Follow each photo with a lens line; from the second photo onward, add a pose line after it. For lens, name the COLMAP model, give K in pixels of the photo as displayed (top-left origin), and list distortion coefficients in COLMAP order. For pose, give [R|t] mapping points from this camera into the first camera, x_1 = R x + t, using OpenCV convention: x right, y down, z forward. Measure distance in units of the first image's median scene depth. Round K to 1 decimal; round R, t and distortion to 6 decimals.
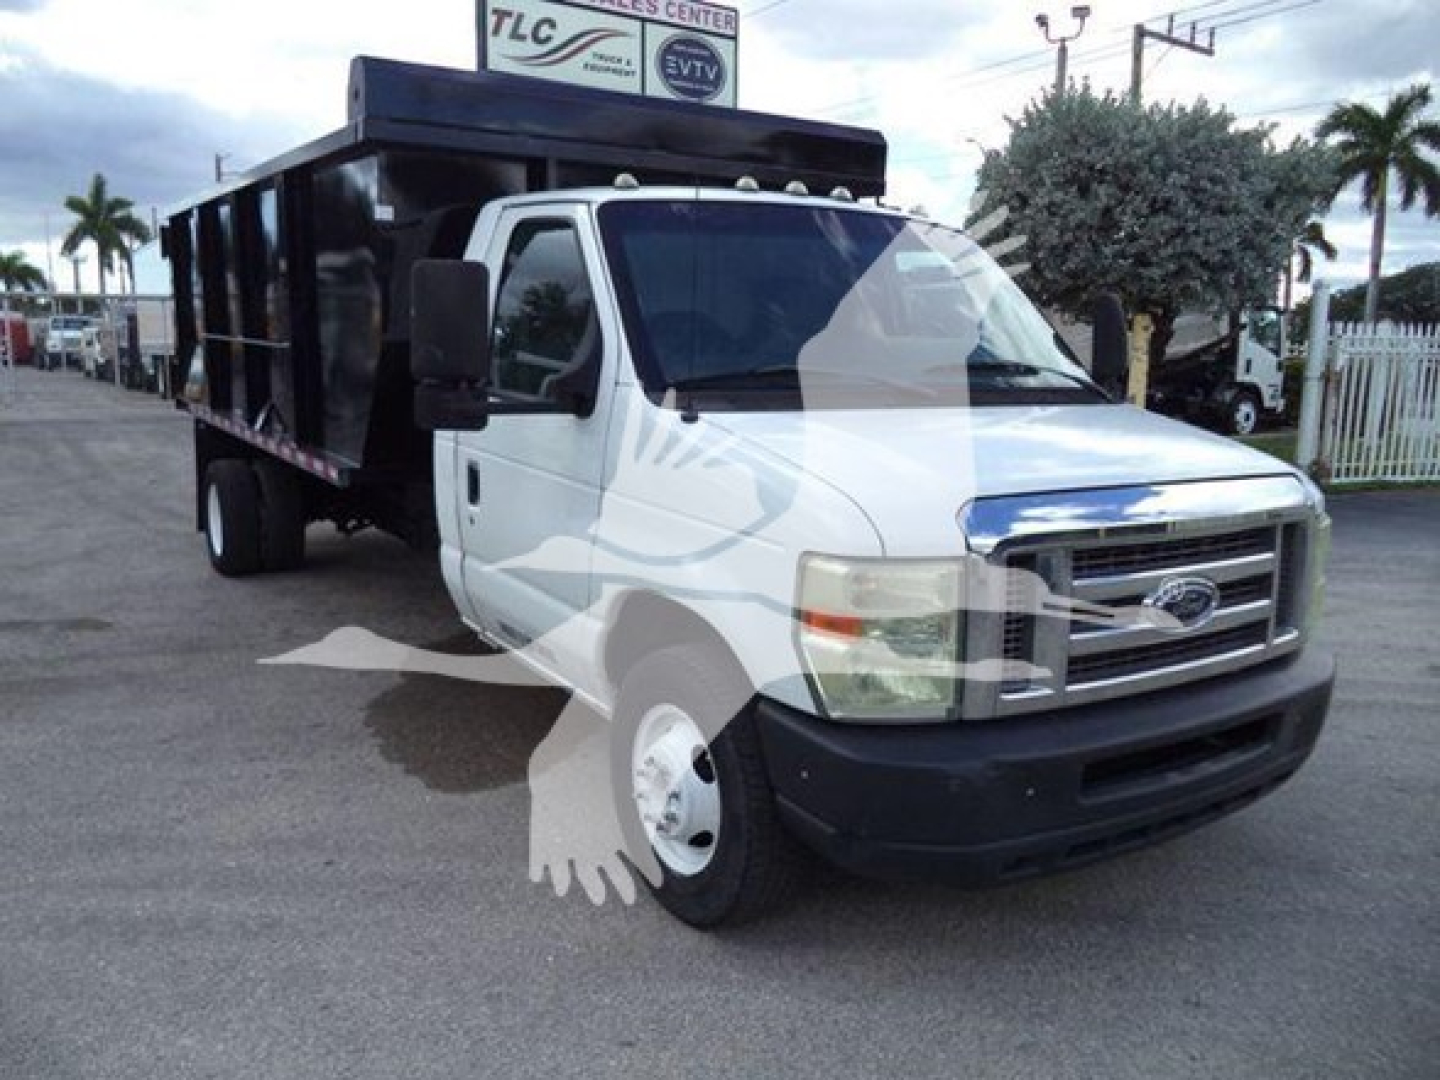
lens RADIAL K [[1173.3, 0, 720.0], [0, 1173.3, 540.0], [0, 0, 1]] dist [-0.016615, -0.003892]
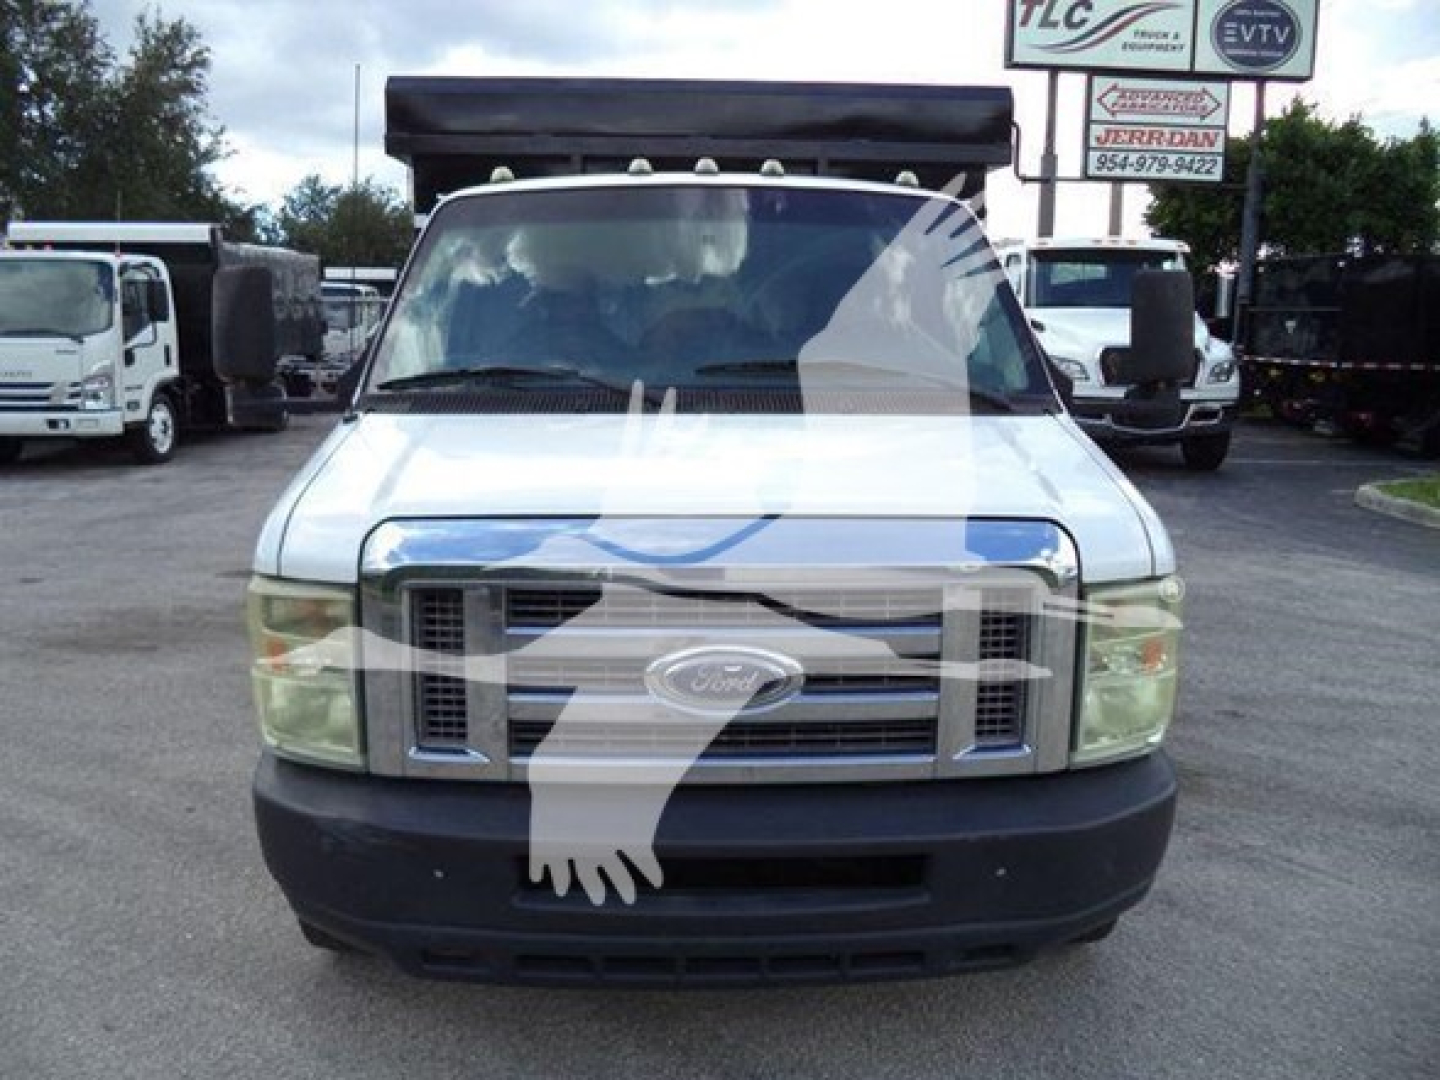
lens RADIAL K [[1167.0, 0, 720.0], [0, 1167.0, 540.0], [0, 0, 1]] dist [-0.003826, 0.002699]
pose [[0.865864, 0.082148, -0.493488, 0.095719], [-0.082393, 0.996372, 0.021295, -0.006615], [0.493447, 0.022221, 0.869492, 0.042606]]
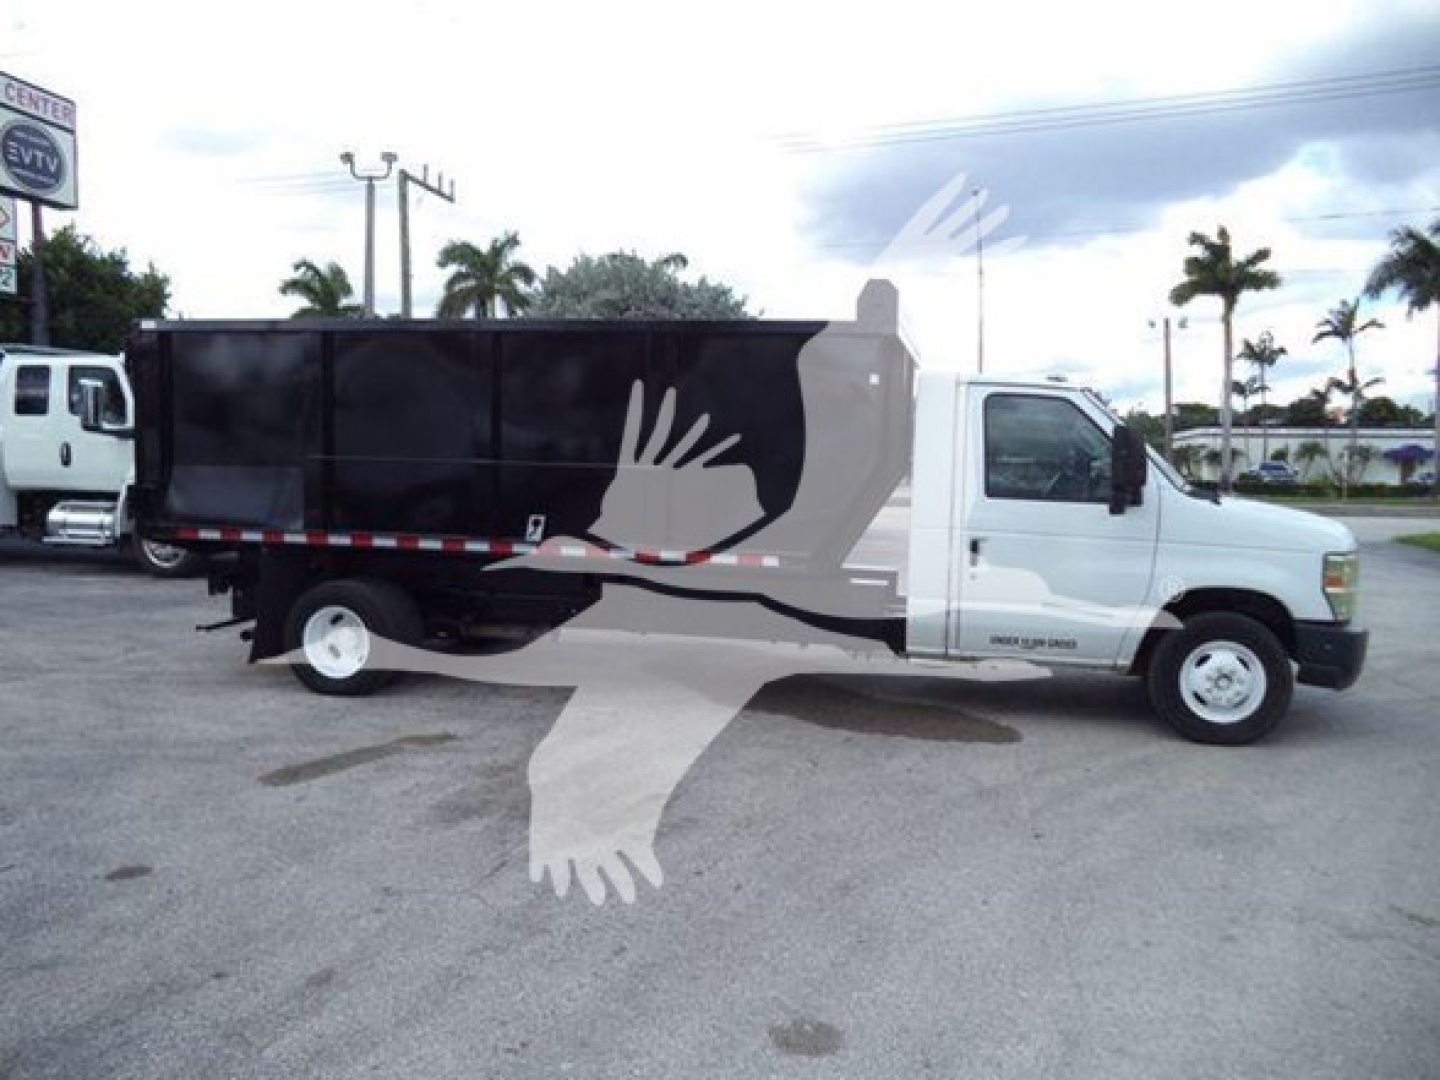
lens RADIAL K [[1163.8, 0, 720.0], [0, 1163.8, 540.0], [0, 0, 1]] dist [-0.022756, -0.005171]
pose [[0.724854, -0.064970, 0.685832, -0.284137], [0.121824, 0.991942, -0.034787, -0.009804], [-0.678045, 0.108766, 0.726928, 0.014045]]
